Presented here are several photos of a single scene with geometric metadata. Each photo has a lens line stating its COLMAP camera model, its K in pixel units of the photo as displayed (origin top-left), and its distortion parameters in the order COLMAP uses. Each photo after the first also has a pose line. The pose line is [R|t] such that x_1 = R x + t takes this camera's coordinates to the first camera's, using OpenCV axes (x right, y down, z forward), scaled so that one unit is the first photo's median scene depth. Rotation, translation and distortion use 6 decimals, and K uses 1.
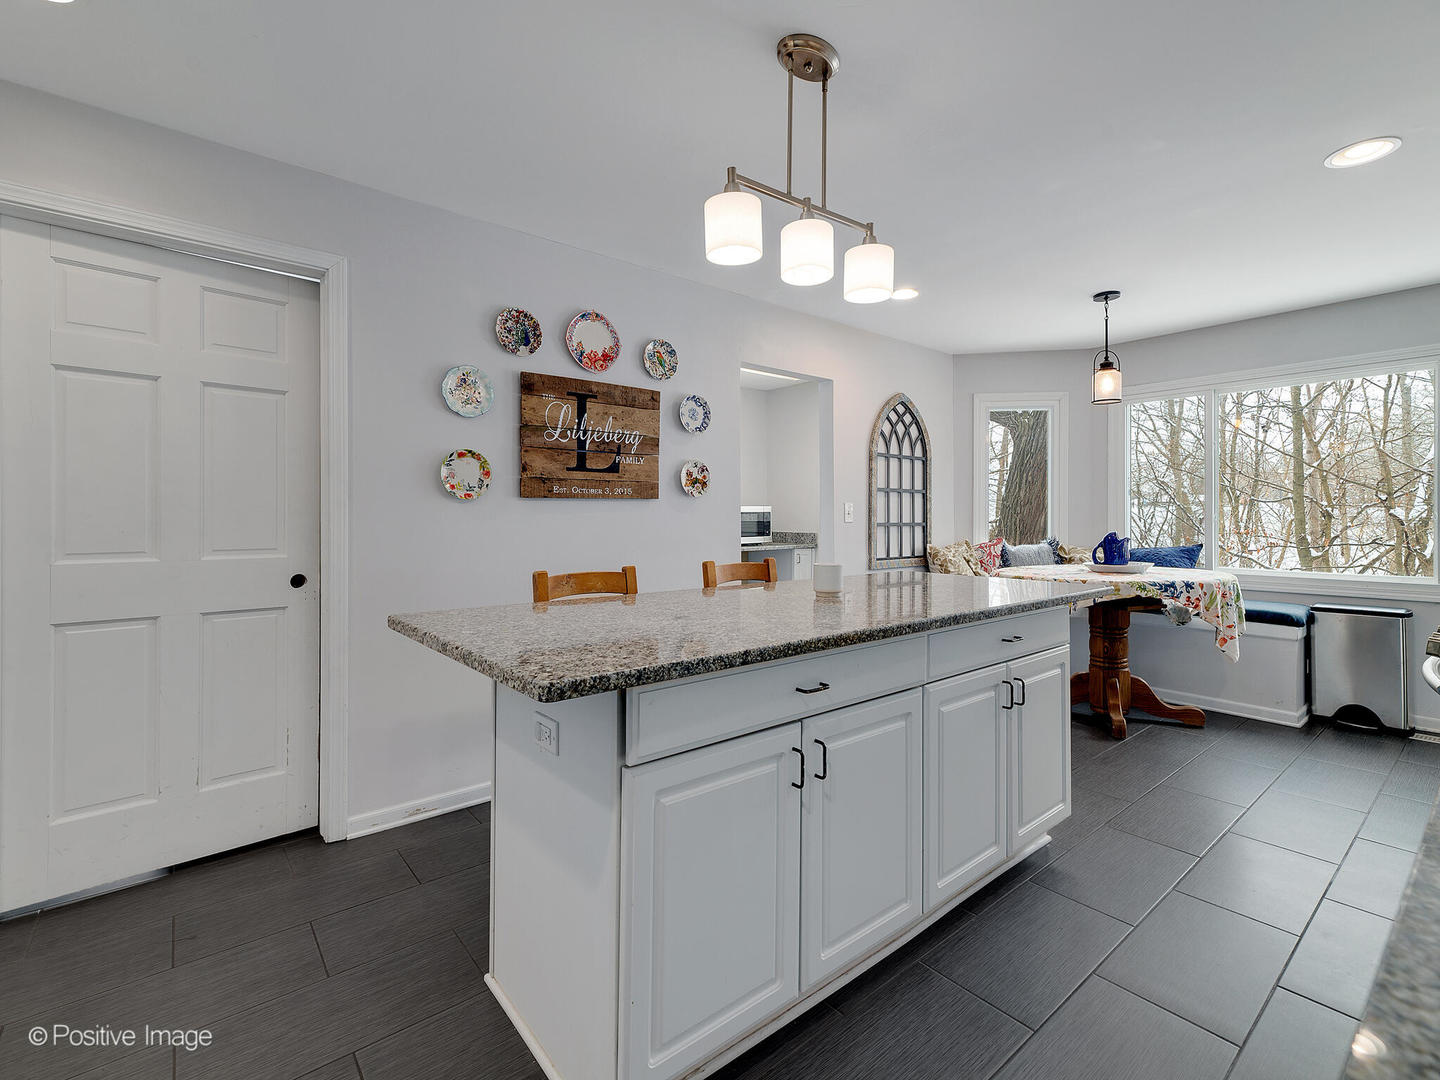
lens RADIAL K [[656.1, 0, 730.1], [0, 656.1, 512.2], [0, 0, 1]] dist [0.019555, -0.002404]
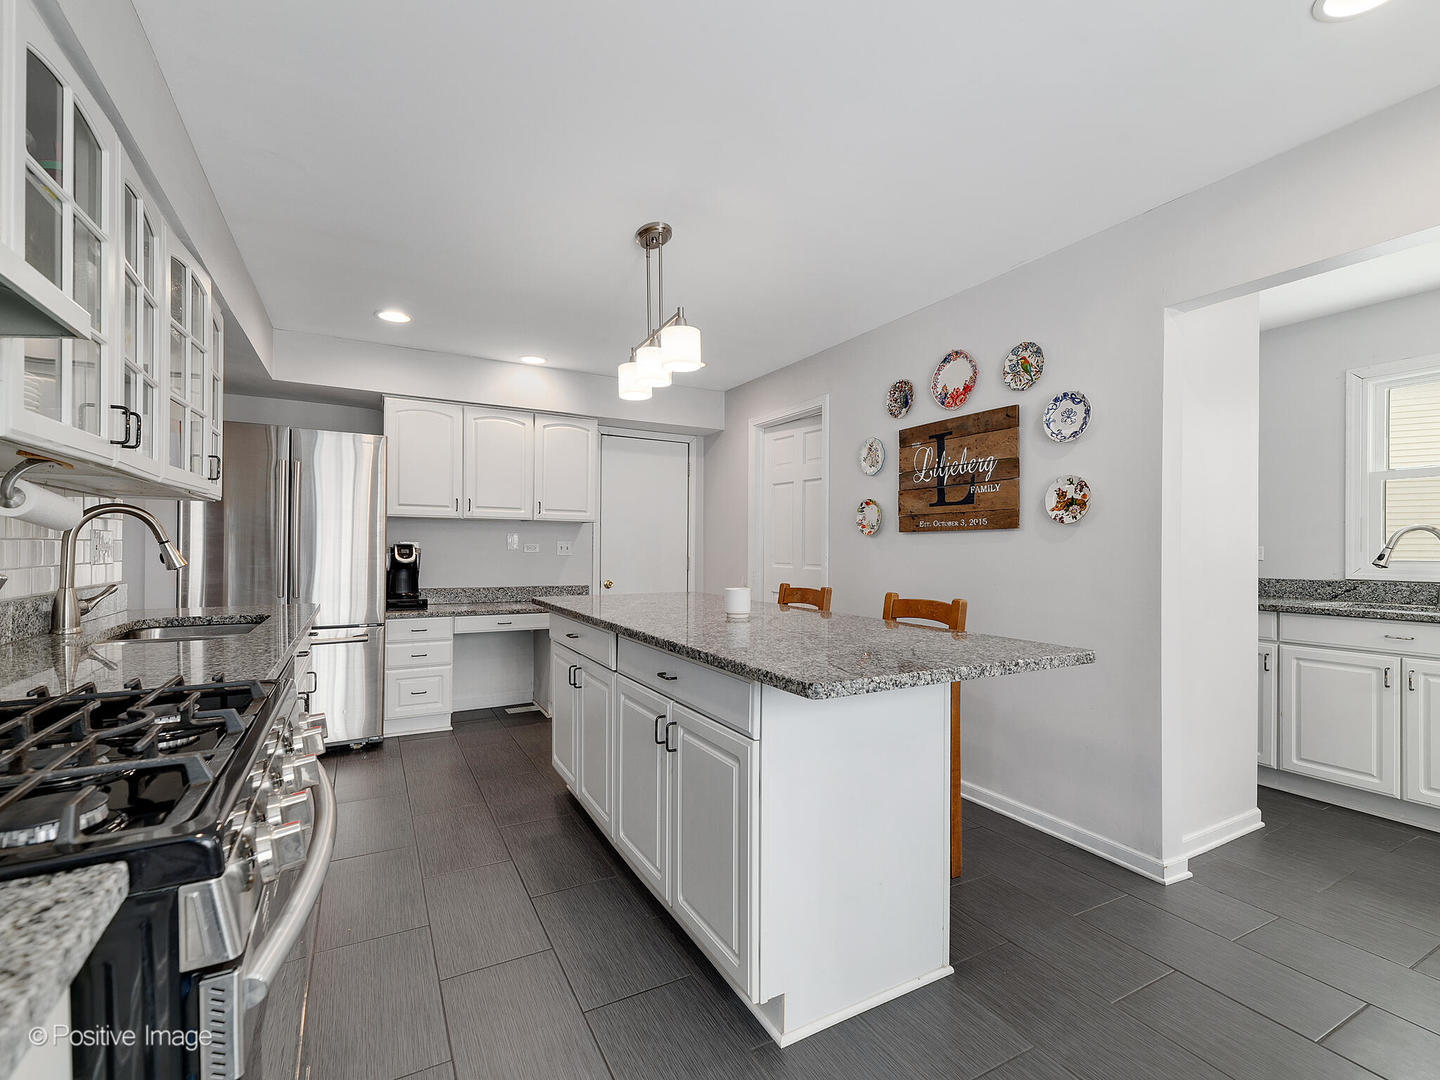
lens RADIAL K [[656.1, 0, 716.6], [0, 656.1, 548.9], [0, 0, 1]] dist [0.019555, -0.002404]
pose [[-0.204470, 0.004999, -0.978860, 0.869642], [0.005353, 0.999978, 0.003989, 0.002231], [0.978858, -0.004424, -0.204492, 0.823348]]
